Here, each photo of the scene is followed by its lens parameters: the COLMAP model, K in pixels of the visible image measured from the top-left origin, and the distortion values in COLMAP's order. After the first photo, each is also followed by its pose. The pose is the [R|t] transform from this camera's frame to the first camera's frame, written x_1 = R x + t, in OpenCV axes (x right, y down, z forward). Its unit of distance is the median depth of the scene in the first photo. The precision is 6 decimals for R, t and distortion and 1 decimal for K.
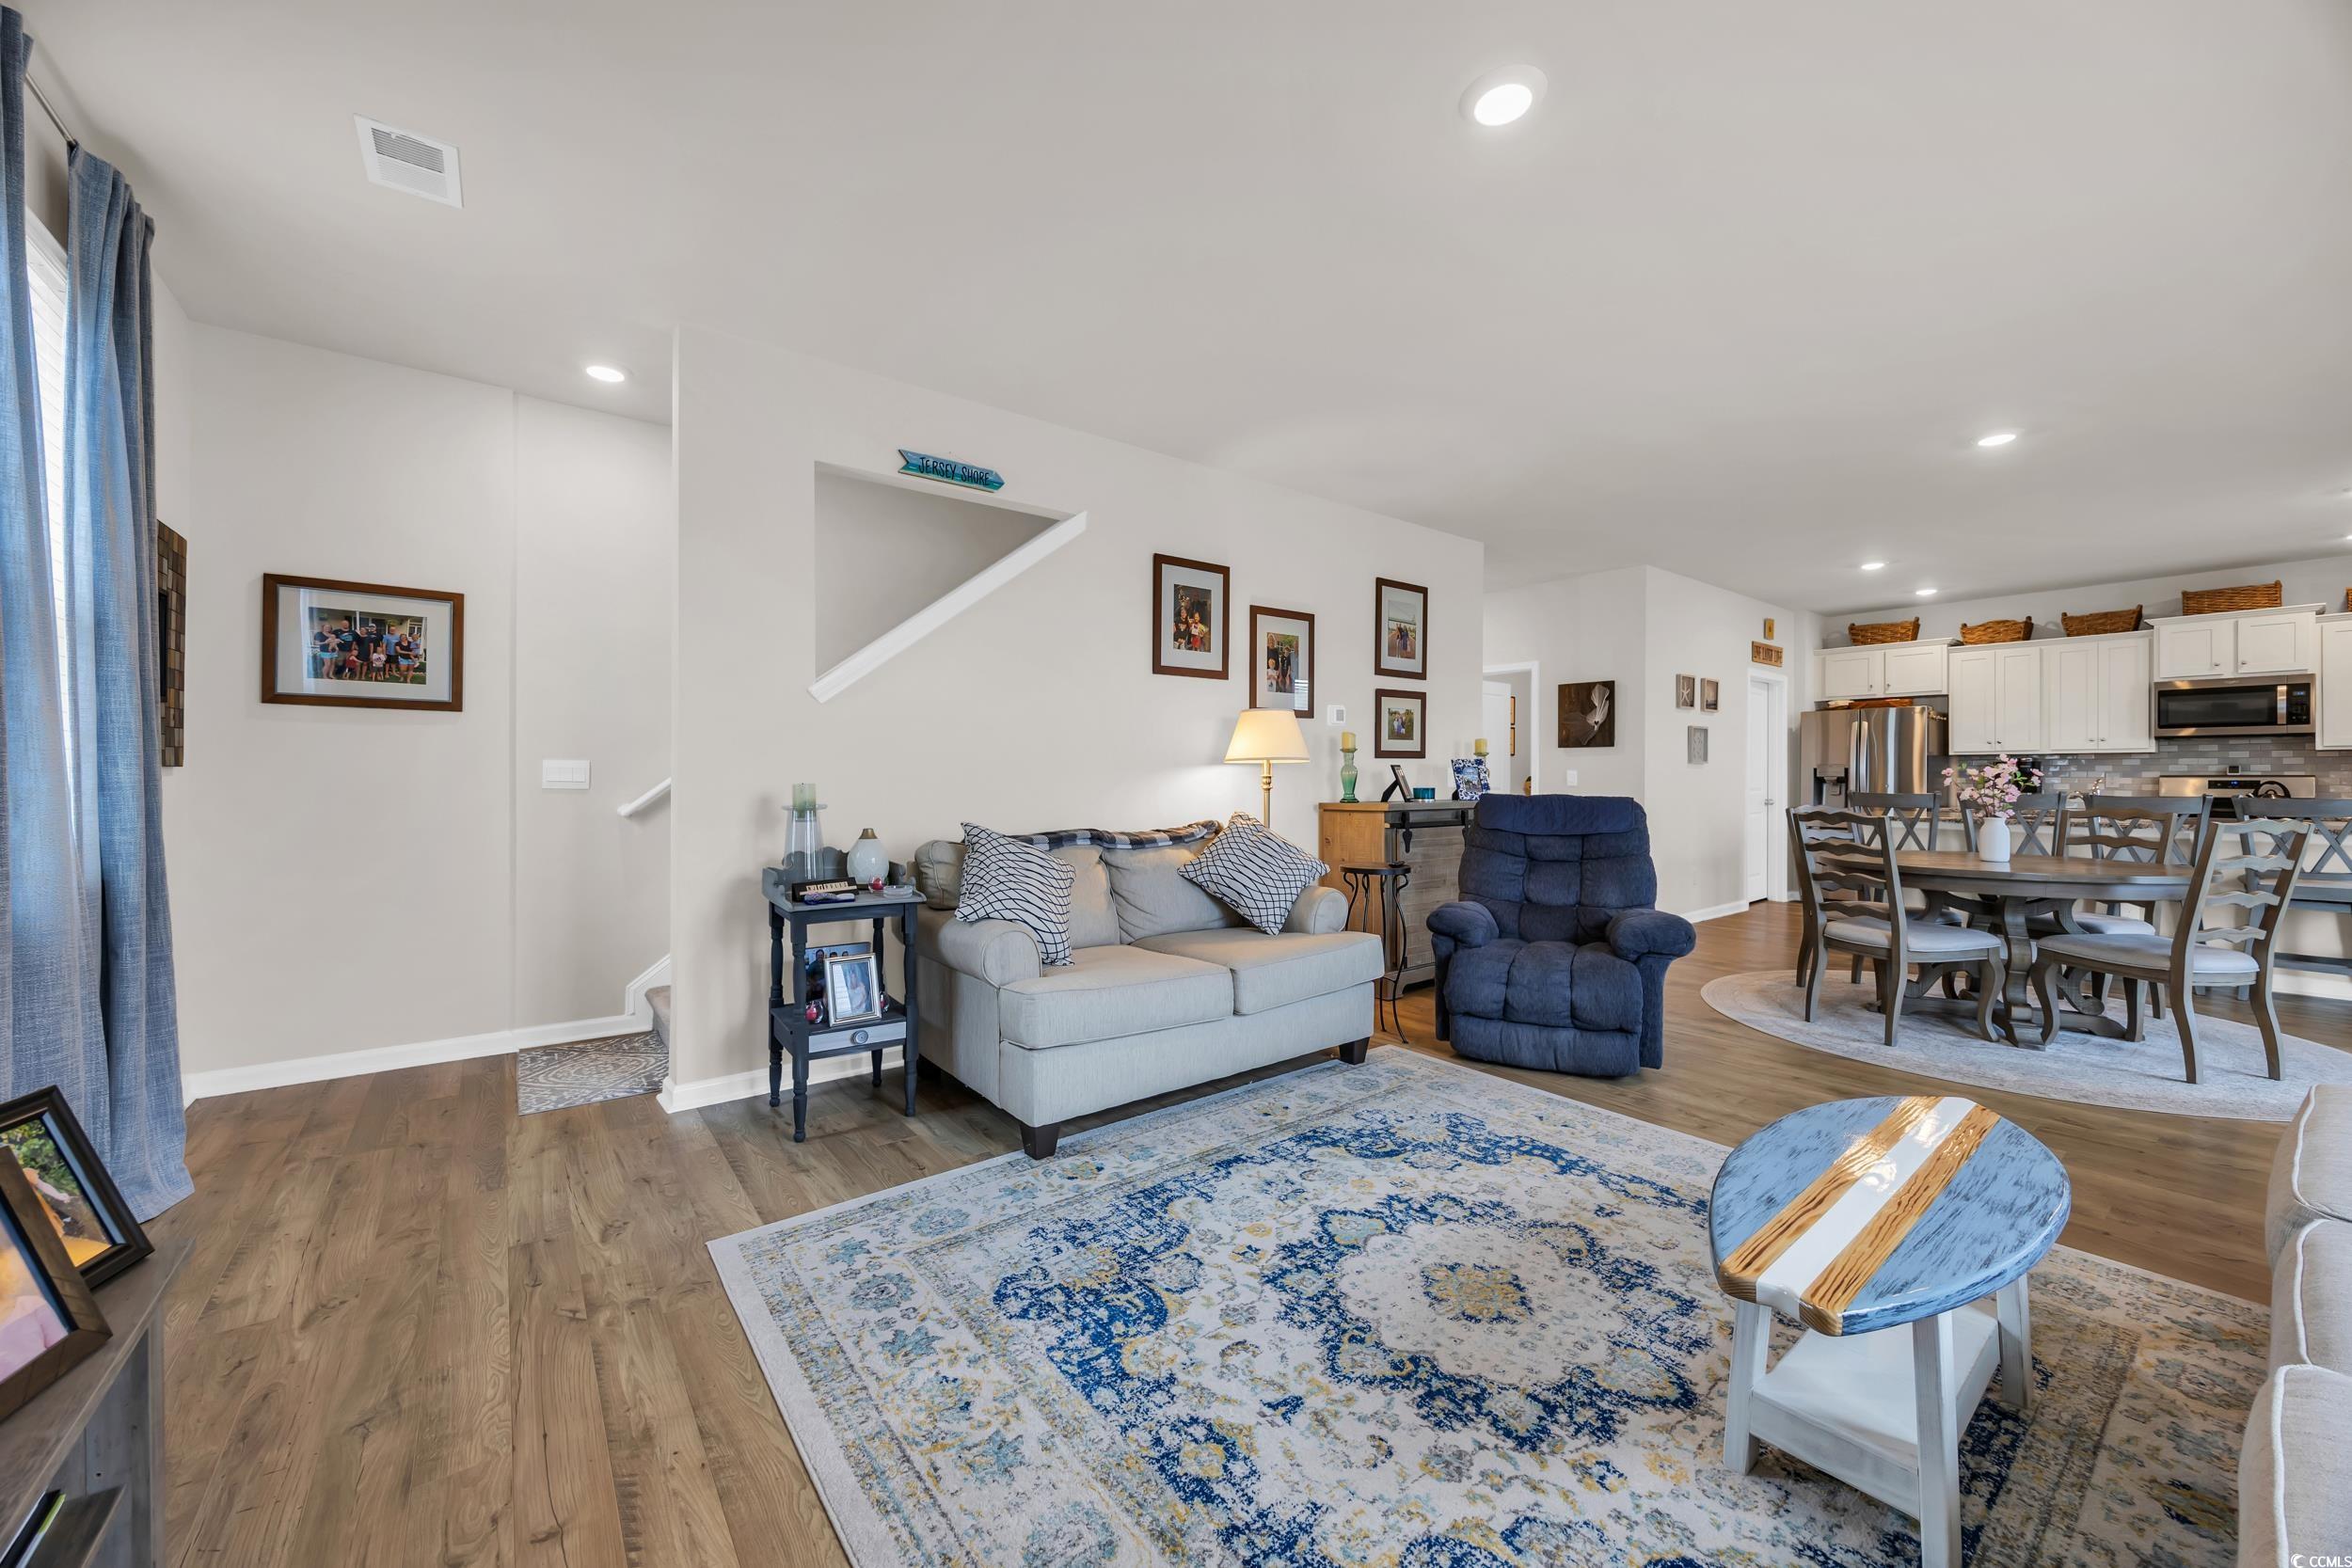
lens RADIAL K [[884.7, 0, 1168.9], [0, 884.7, 780.0], [0, 0, 1]] dist [-0.003356, 0.000028]
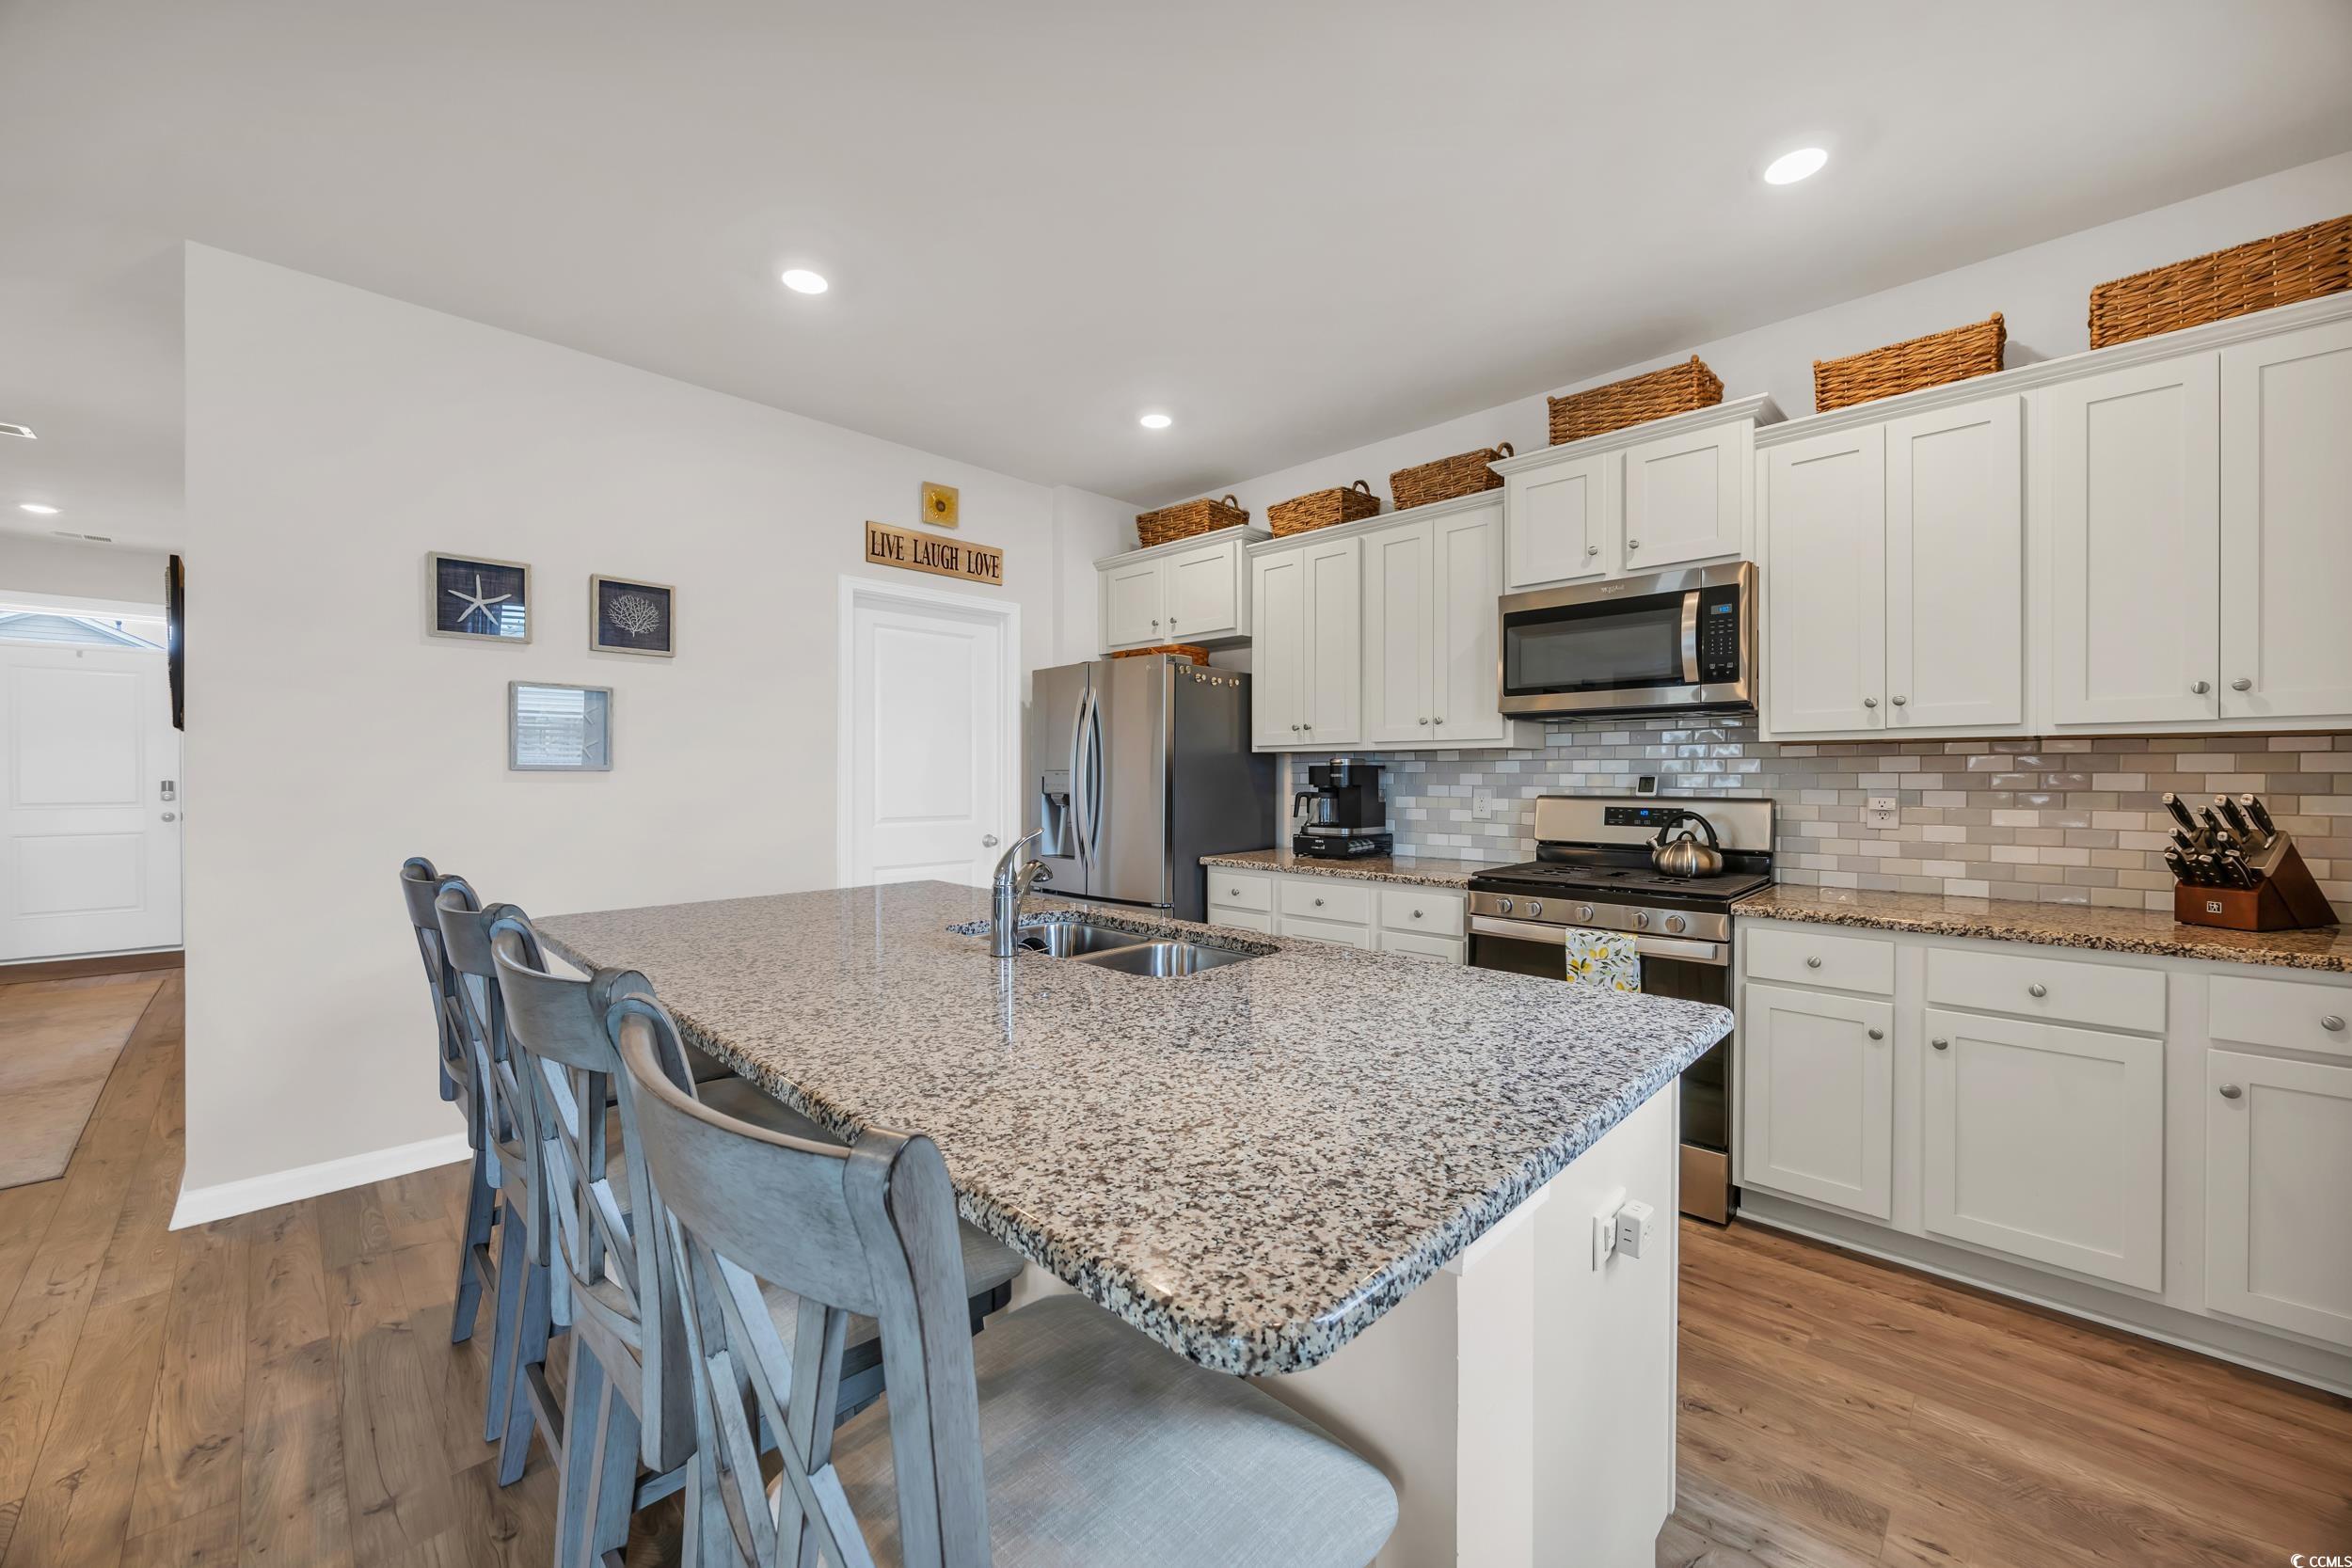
lens RADIAL K [[884.7, 0, 1168.9], [0, 884.7, 780.0], [0, 0, 1]] dist [-0.003356, 0.000028]
pose [[0.991102, 0.000422, 0.133103, 2.246877], [-0.001074, 0.999988, 0.004825, -0.041165], [-0.133100, -0.004925, 0.991090, 1.426089]]
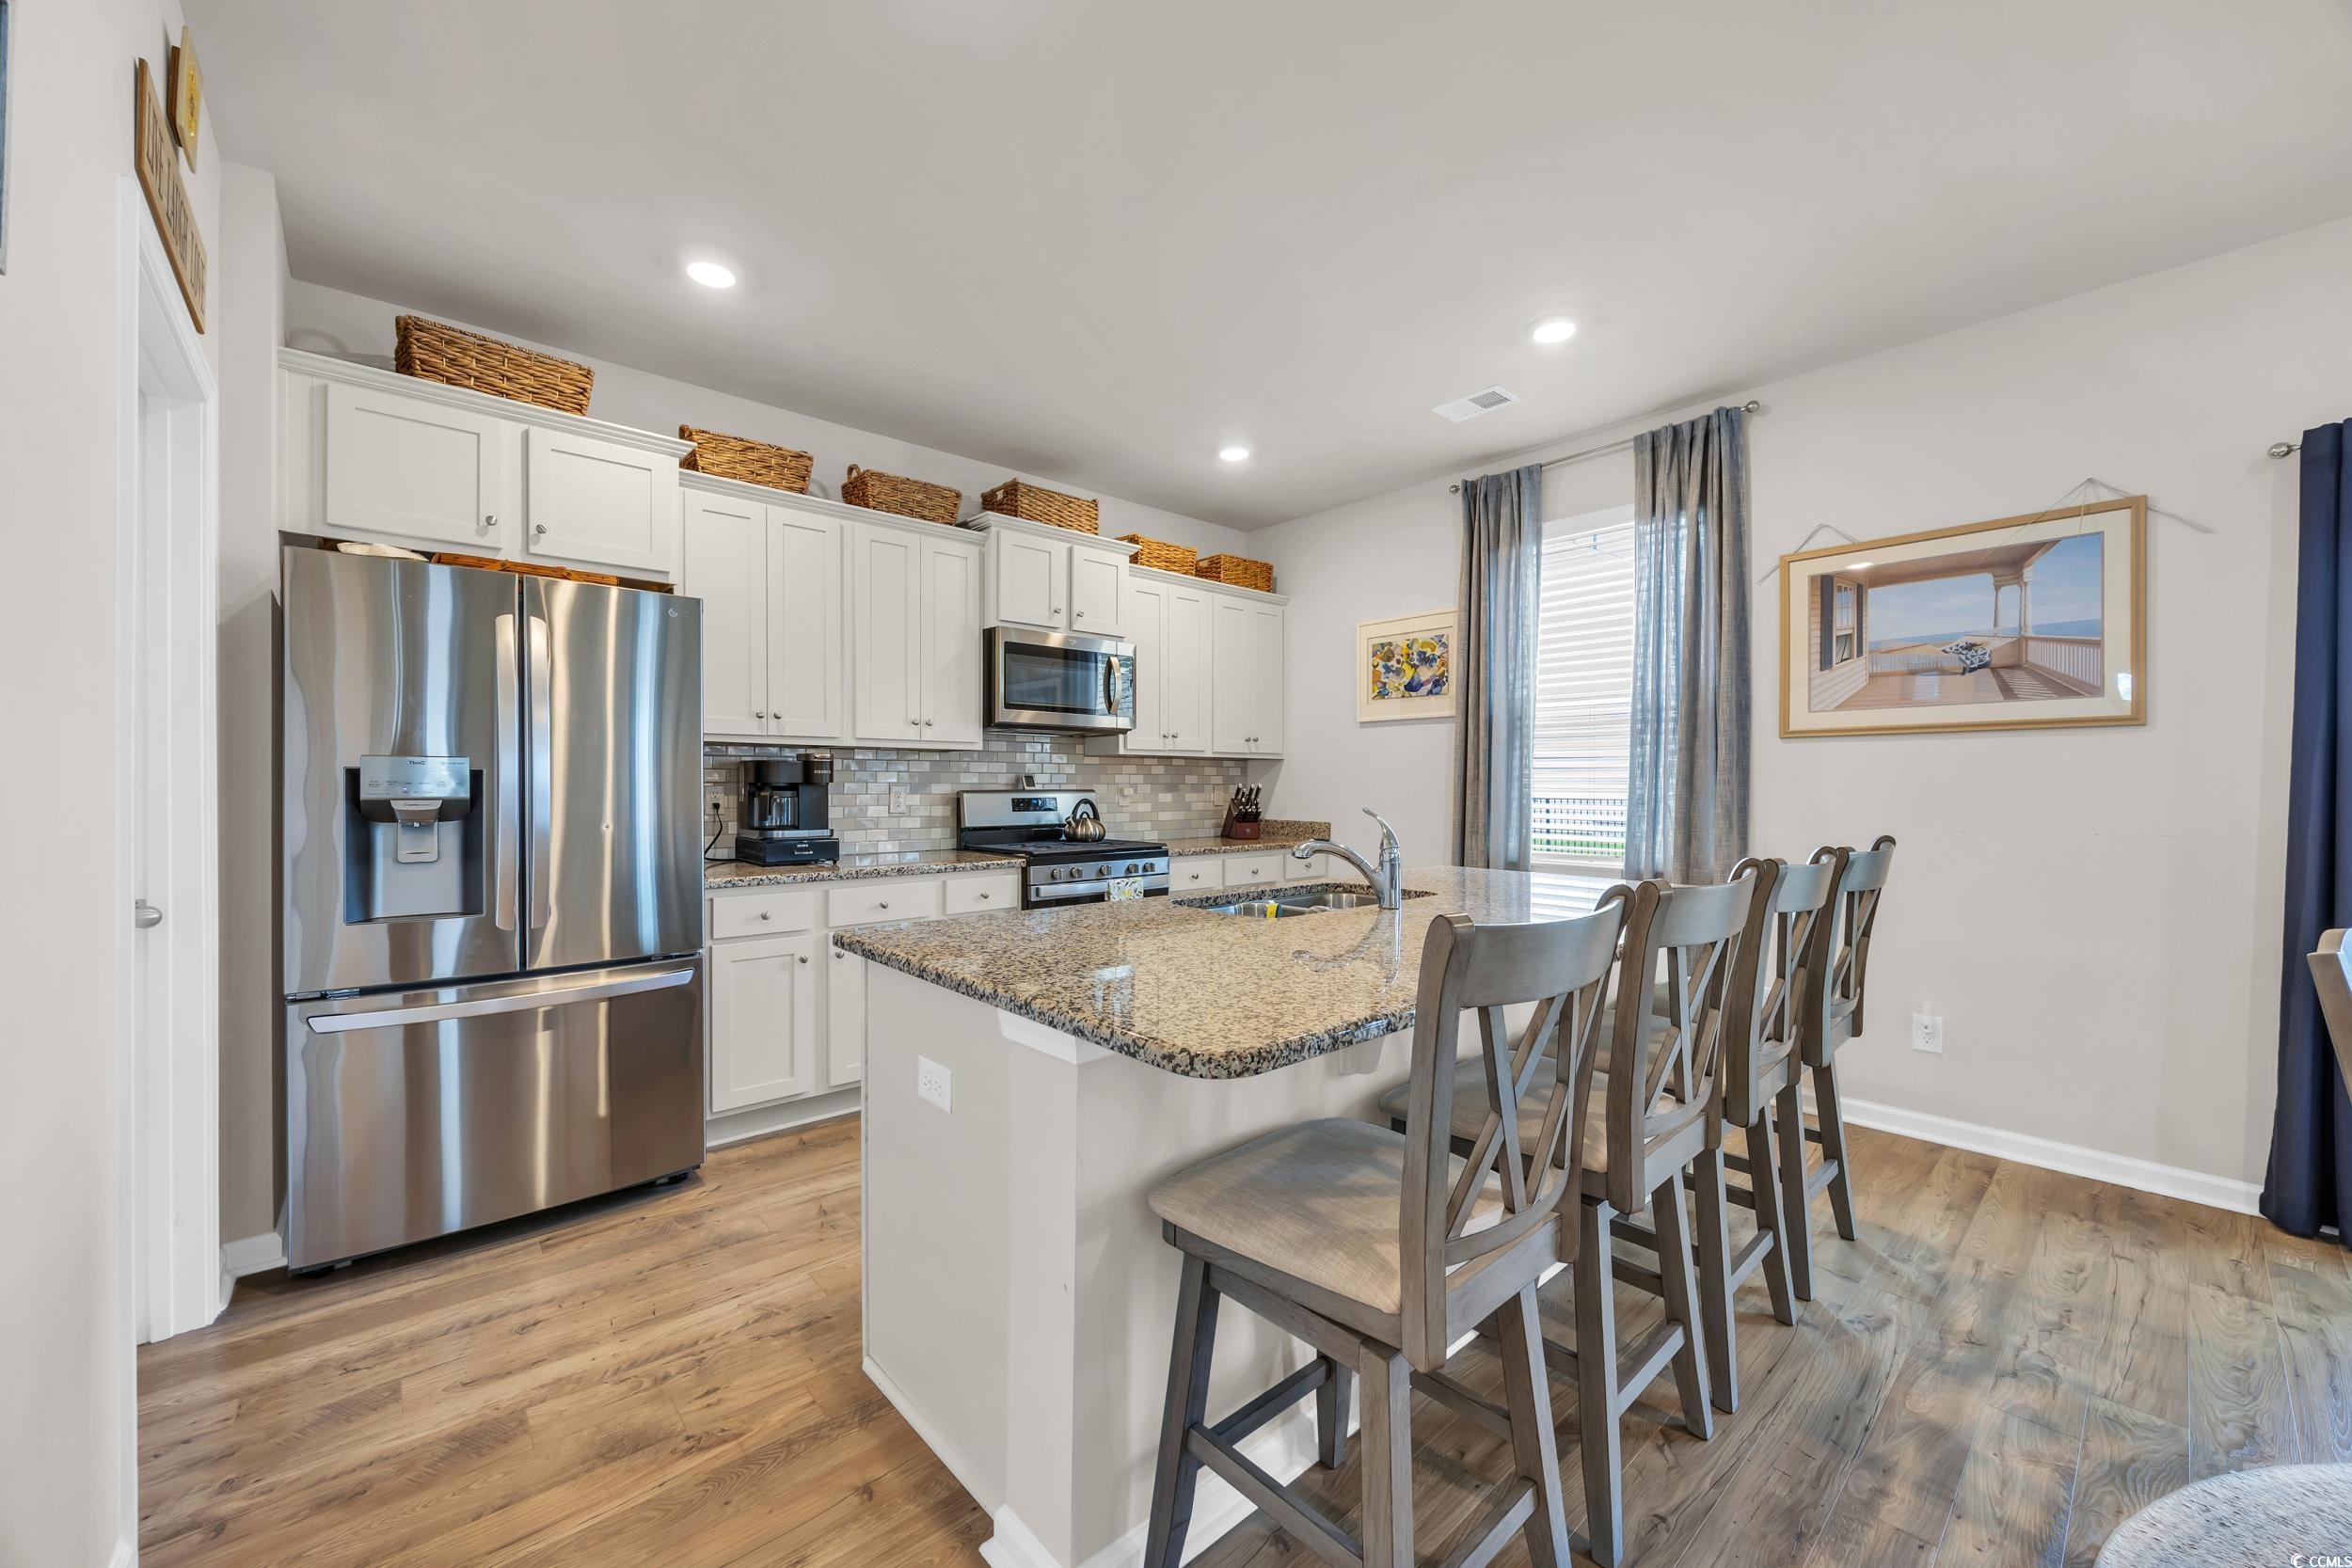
lens RADIAL K [[860.7, 0, 1206.7], [0, 860.7, 790.4], [0, 0, 1]] dist [-0.048878, -0.000017]
pose [[-0.101063, -0.004047, 0.994872, 1.423221], [0.001365, 0.999990, 0.004207, -0.019643], [-0.994879, 0.001784, -0.101056, 2.346091]]
